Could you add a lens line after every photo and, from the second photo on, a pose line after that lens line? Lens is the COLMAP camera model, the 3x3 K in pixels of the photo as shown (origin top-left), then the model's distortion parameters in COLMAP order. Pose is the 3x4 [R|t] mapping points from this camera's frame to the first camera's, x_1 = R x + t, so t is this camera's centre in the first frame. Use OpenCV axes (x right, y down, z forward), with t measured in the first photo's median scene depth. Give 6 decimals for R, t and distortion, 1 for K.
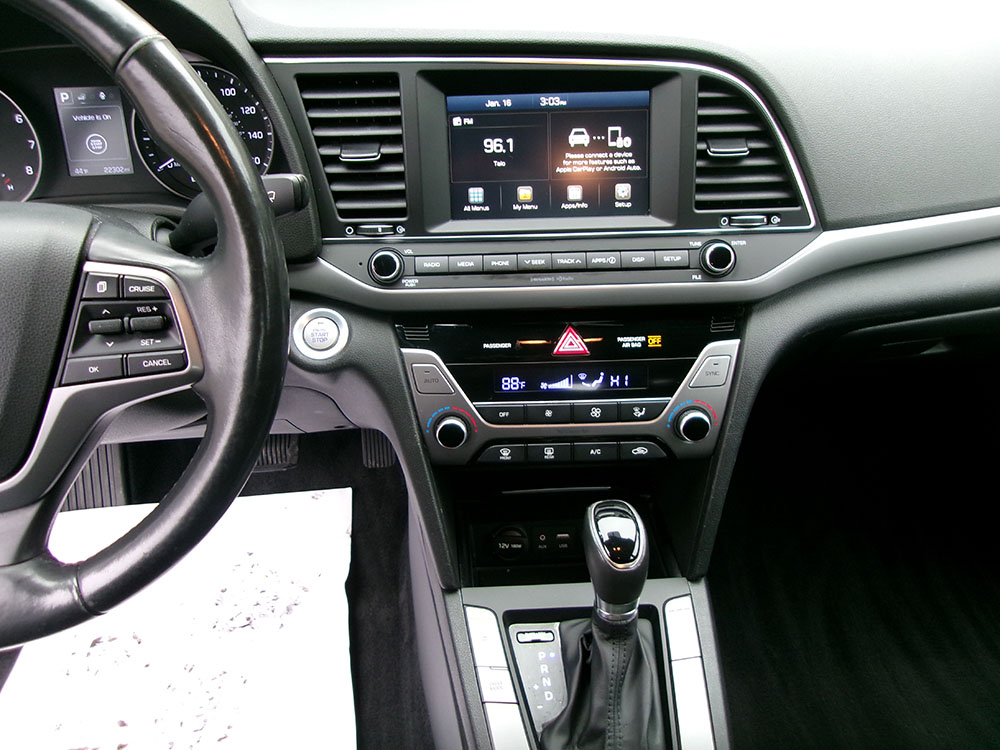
lens RADIAL K [[772.9, 0, 499.8], [0, 772.9, 373.8], [0, 0, 1]] dist [-0.009060, 0.036131]
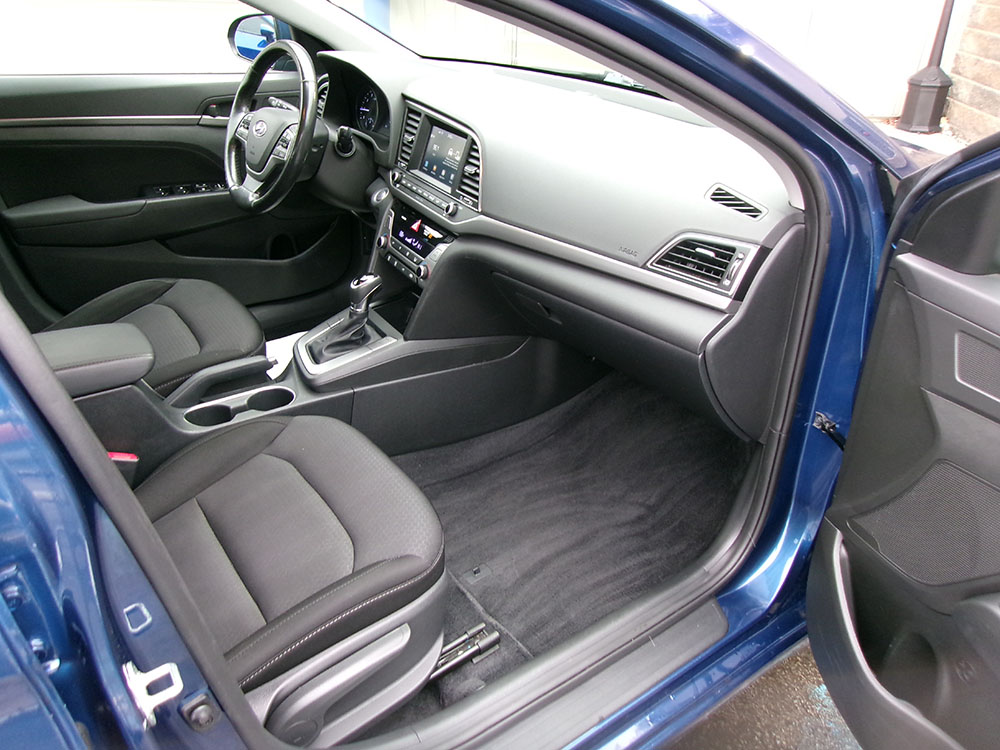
lens RADIAL K [[772.9, 0, 499.9], [0, 772.9, 375.7], [0, 0, 1]] dist [-0.009060, 0.036131]
pose [[0.529266, 0.458609, -0.713831, 2.282644], [-0.546663, 0.827746, 0.126475, -0.103466], [0.648874, 0.323286, 0.688802, -0.406363]]
